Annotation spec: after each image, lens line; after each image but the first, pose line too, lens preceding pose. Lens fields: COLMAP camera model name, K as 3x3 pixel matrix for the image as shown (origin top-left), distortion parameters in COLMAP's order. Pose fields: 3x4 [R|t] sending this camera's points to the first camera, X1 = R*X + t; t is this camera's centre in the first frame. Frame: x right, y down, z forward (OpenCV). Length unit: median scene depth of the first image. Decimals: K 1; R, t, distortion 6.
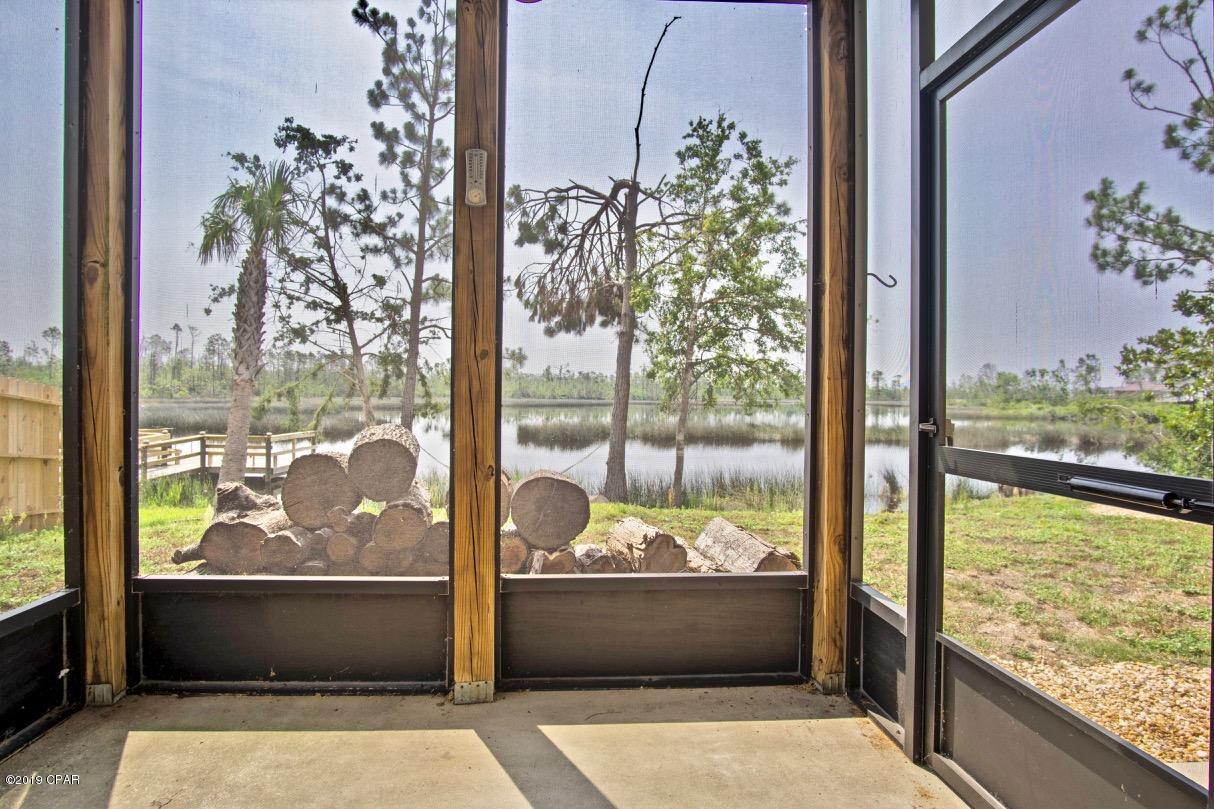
lens RADIAL K [[651.8, 0, 605.7], [0, 651.8, 395.9], [0, 0, 1]] dist [-0.036158, 0.008863]
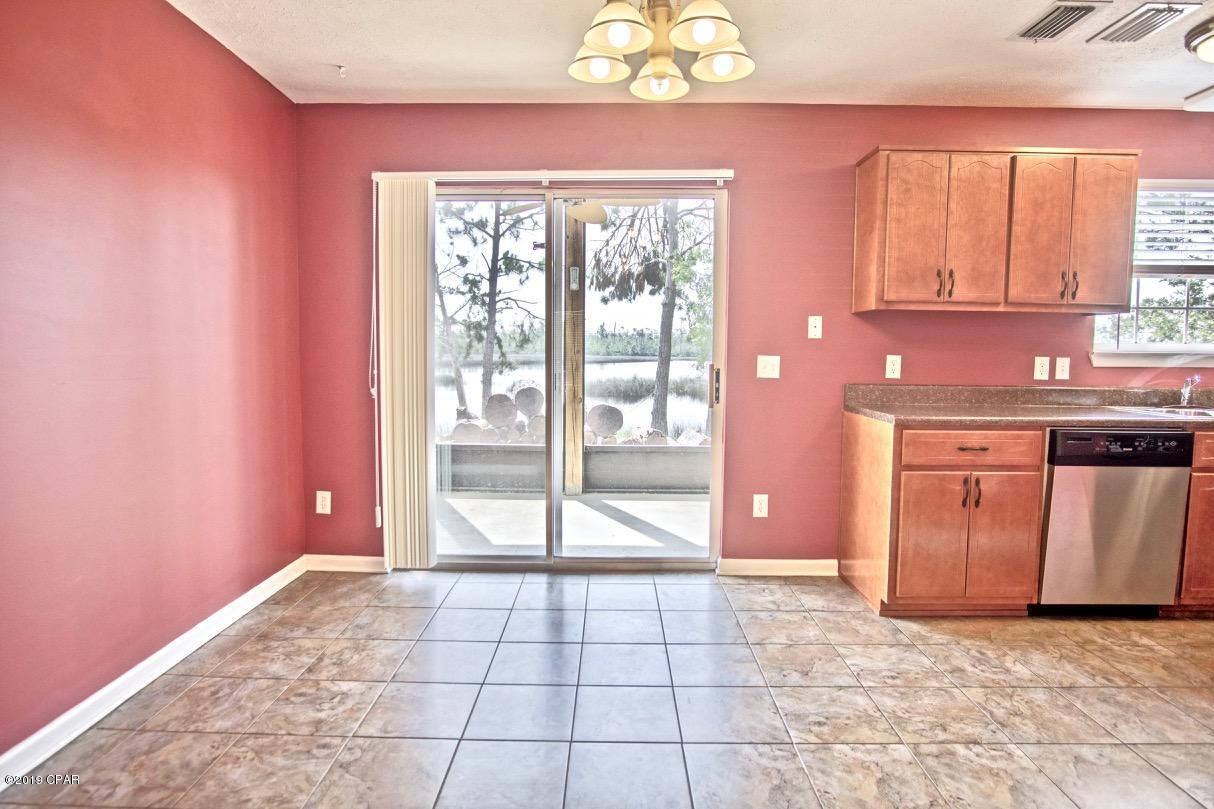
lens RADIAL K [[651.8, 0, 605.7], [0, 651.8, 395.9], [0, 0, 1]] dist [-0.036158, 0.008863]
pose [[0.996534, 0.005622, -0.082995, 0.014770], [-0.000056, 0.997759, 0.066913, -0.007889], [0.083185, -0.066676, 0.994301, -0.181293]]
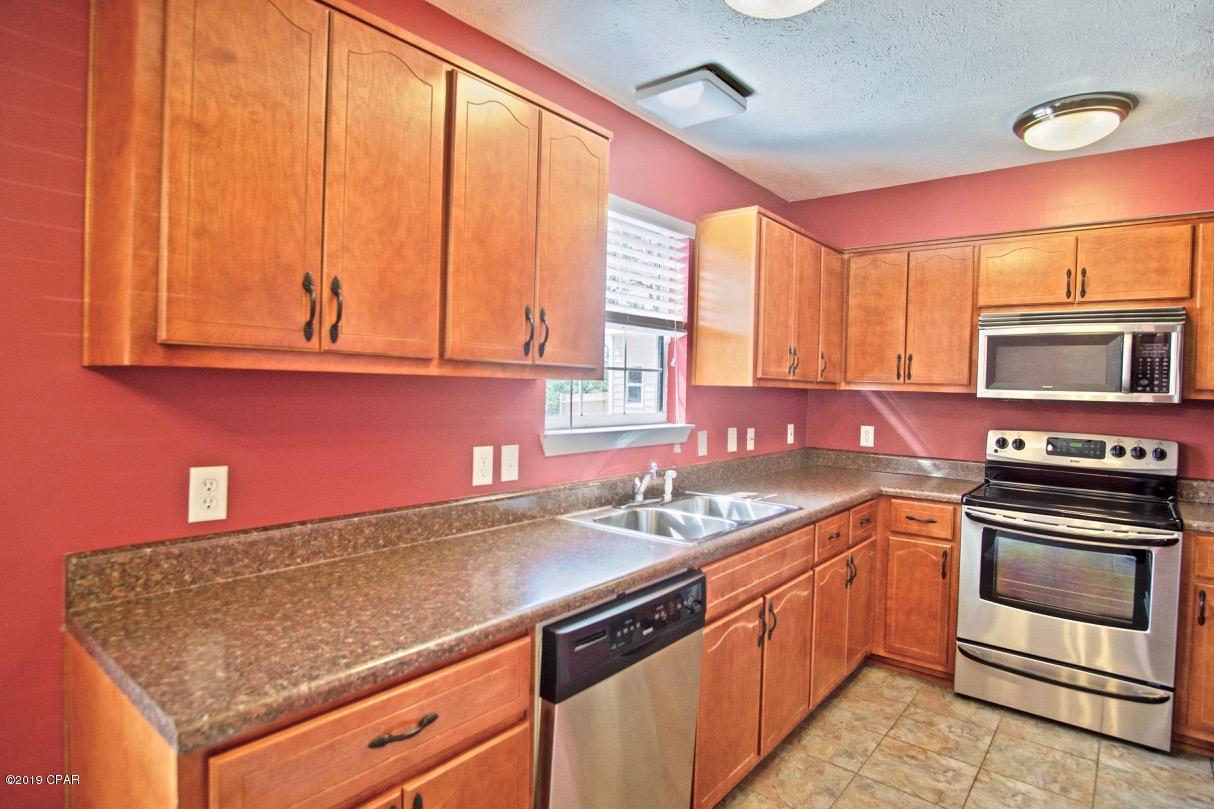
lens RADIAL K [[651.8, 0, 605.7], [0, 651.8, 395.9], [0, 0, 1]] dist [-0.036158, 0.008863]
pose [[0.685042, -0.005526, 0.728483, 0.058729], [-0.018122, 0.999533, 0.024624, -0.018785], [-0.728278, -0.030070, 0.684622, -0.075375]]
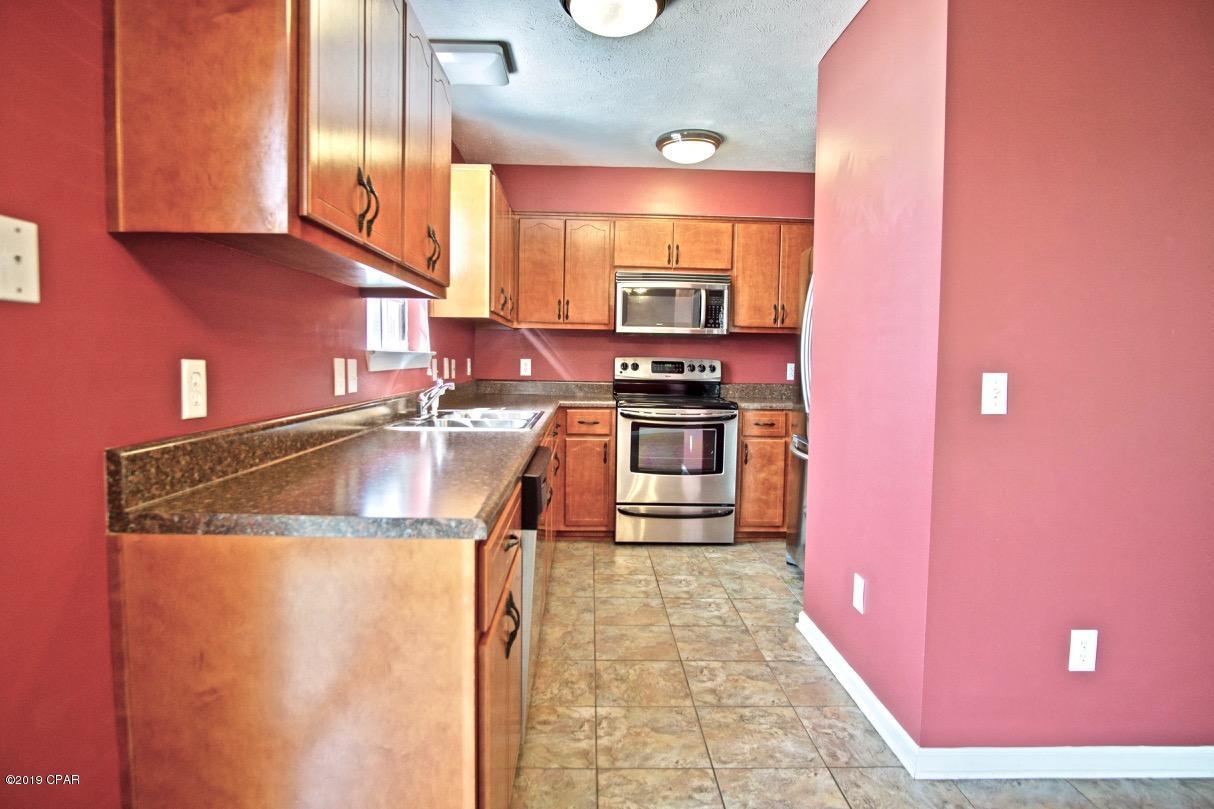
lens RADIAL K [[651.8, 0, 605.7], [0, 651.8, 395.9], [0, 0, 1]] dist [-0.036158, 0.008863]
pose [[0.036556, -0.066759, 0.997099, 0.010889], [-0.015027, 0.997617, 0.067345, -0.008602], [-0.999219, -0.017445, 0.035465, -0.034770]]
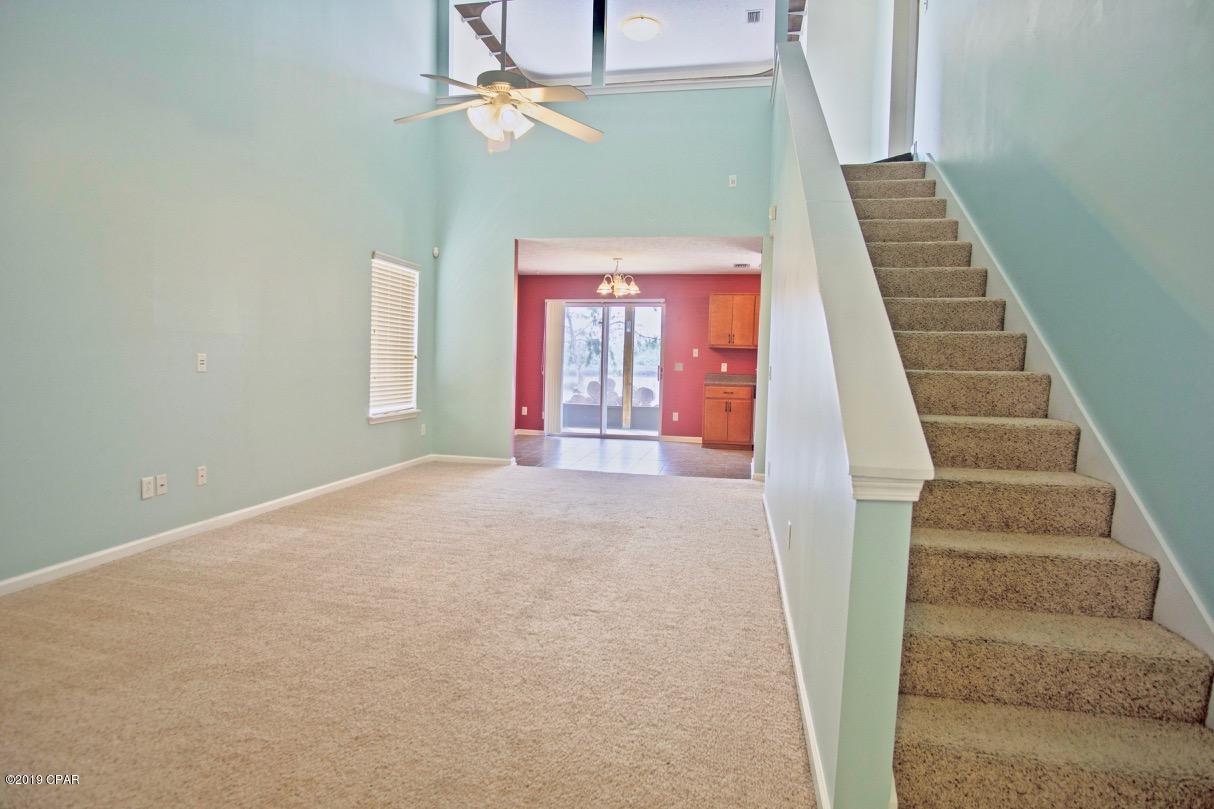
lens RADIAL K [[651.8, 0, 605.7], [0, 651.8, 395.9], [0, 0, 1]] dist [-0.036158, 0.008863]
pose [[0.961901, 0.030968, -0.271640, 0.134864], [-0.018052, 0.998590, 0.049918, -0.005280], [0.272803, -0.043113, 0.961103, -0.519795]]
